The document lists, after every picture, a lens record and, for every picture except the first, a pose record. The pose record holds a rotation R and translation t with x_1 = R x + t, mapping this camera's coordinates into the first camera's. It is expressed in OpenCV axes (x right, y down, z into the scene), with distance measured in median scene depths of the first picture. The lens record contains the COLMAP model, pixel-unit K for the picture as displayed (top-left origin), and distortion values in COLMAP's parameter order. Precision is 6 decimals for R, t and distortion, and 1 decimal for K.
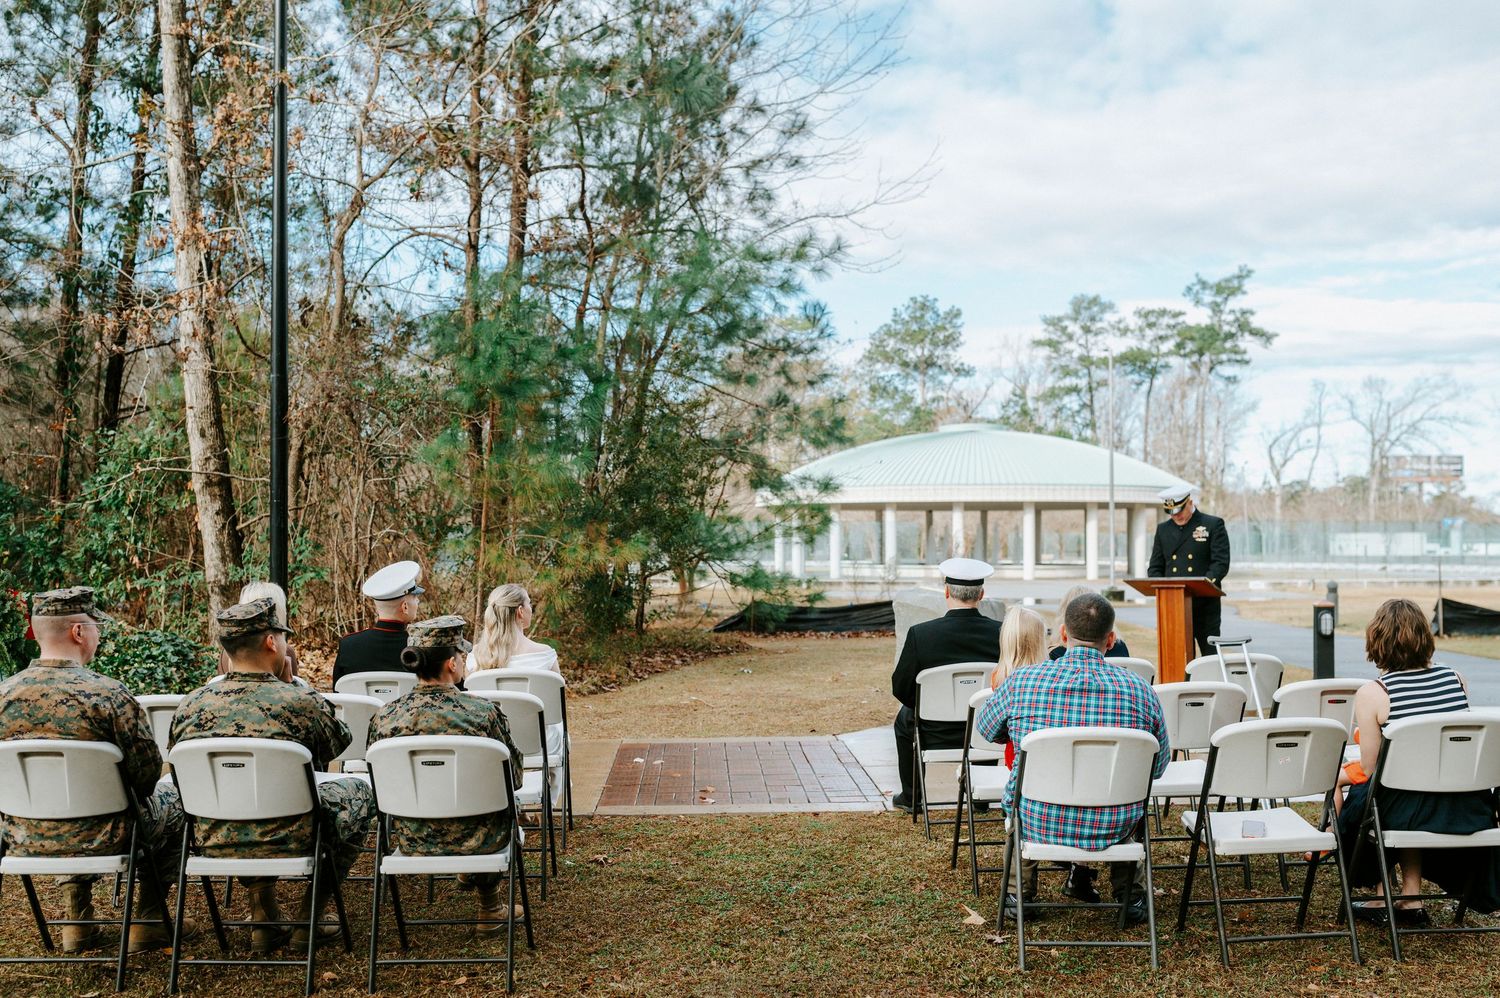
lens RADIAL K [[1547.2, 0, 751.0], [0, 1547.2, 499.0], [0, 0, 1]] dist [-0.043712, 0.000000]
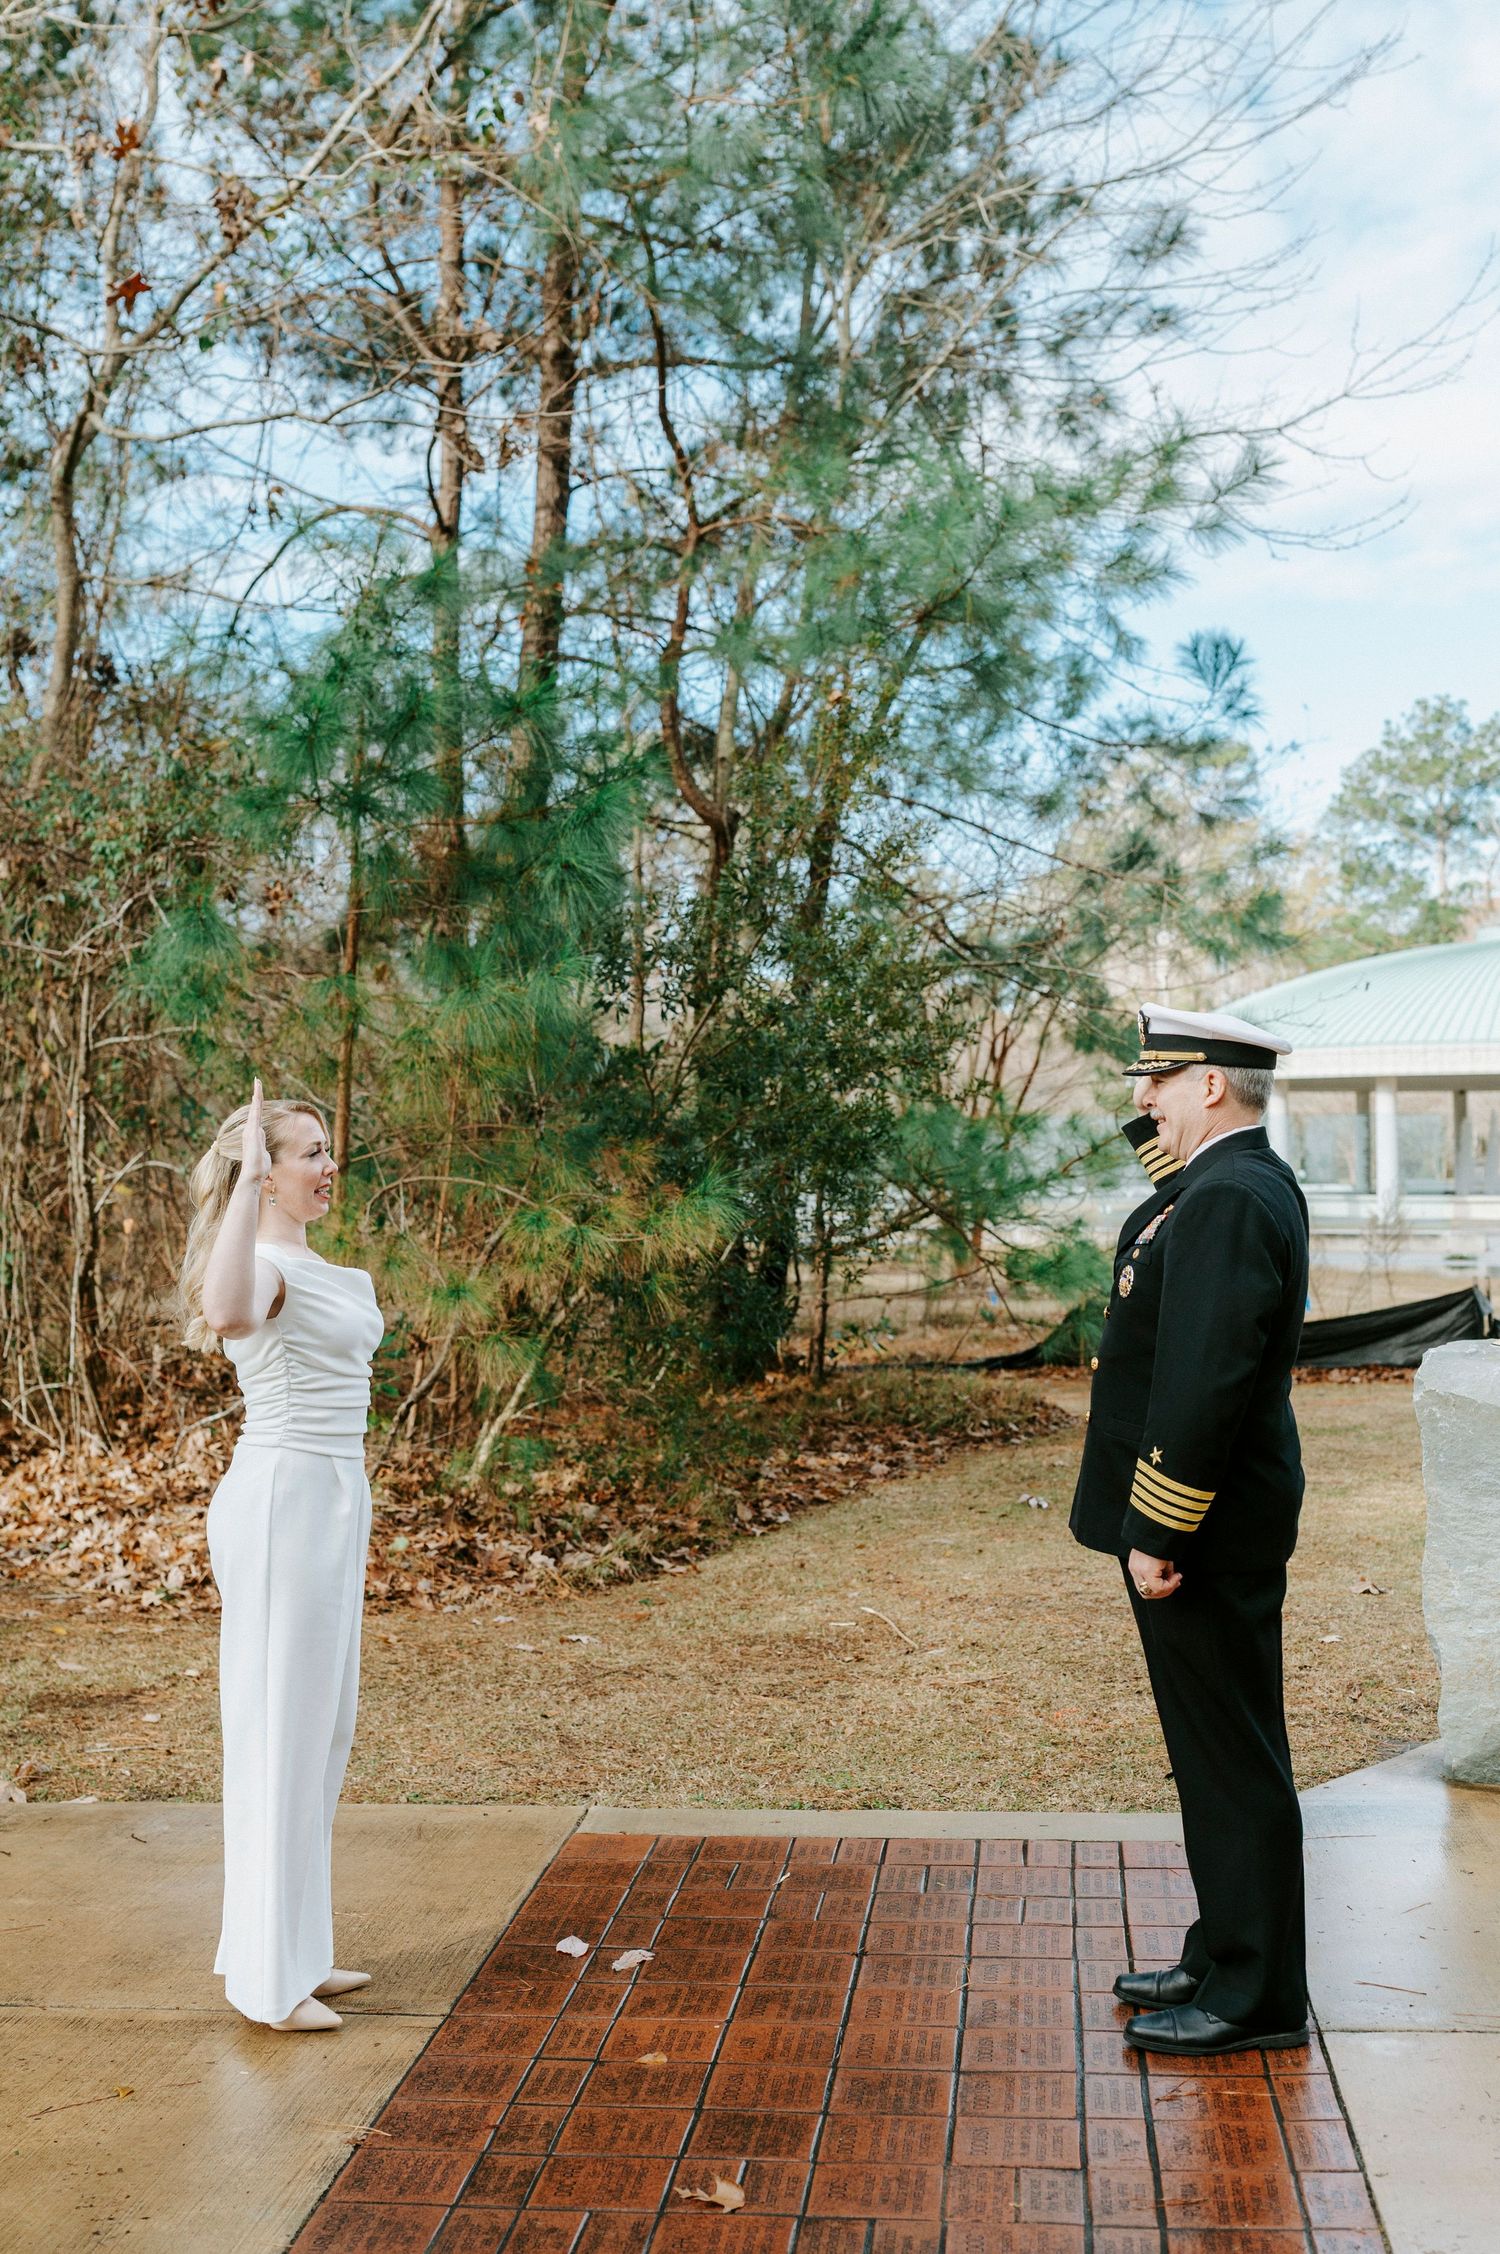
lens RADIAL K [[2324.9, 0, 745.6], [0, 2324.9, 1133.9], [0, 0, 1]] dist [-0.043712, 0.000000]
pose [[0.984286, -0.013359, -0.176075, 0.024236], [0.017716, 0.999574, 0.023200, -0.000555], [0.175690, -0.025955, 0.984103, 0.307287]]
